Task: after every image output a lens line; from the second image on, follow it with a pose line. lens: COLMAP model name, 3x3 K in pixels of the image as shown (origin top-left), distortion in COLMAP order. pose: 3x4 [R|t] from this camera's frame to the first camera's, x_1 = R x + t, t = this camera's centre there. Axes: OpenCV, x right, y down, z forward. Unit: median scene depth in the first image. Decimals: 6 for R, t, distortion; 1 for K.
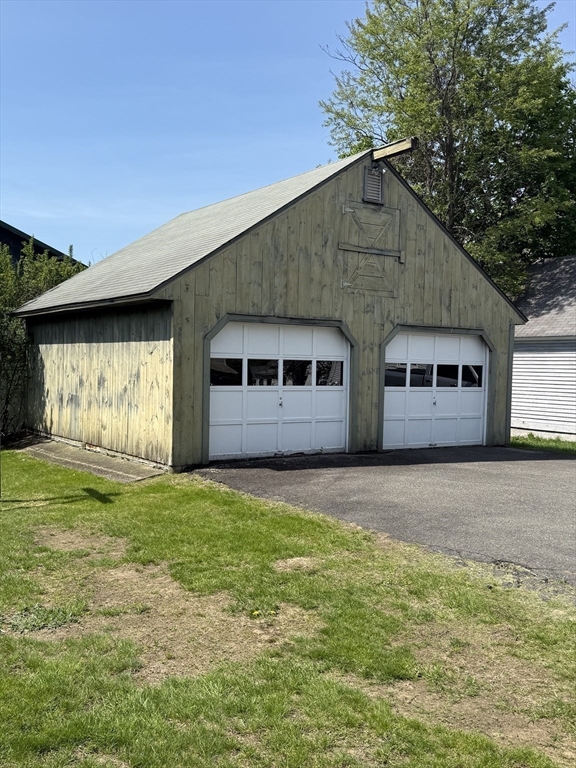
lens RADIAL K [[763.2, 0, 288.0], [0, 763.2, 384.0], [0, 0, 1]] dist [0.194588, -0.363565]
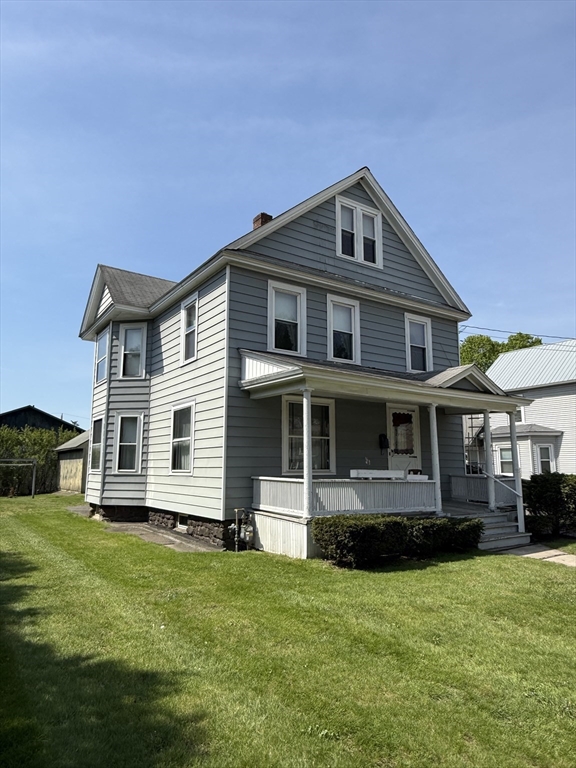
lens RADIAL K [[504.1, 0, 288.0], [0, 504.1, 384.0], [0, 0, 1]] dist [0.002322, 0.000739]
pose [[0.999765, -0.019291, 0.009895, 0.581531], [0.020826, 0.981386, -0.190915, 0.053670], [-0.006028, 0.191076, 0.981557, -1.055327]]
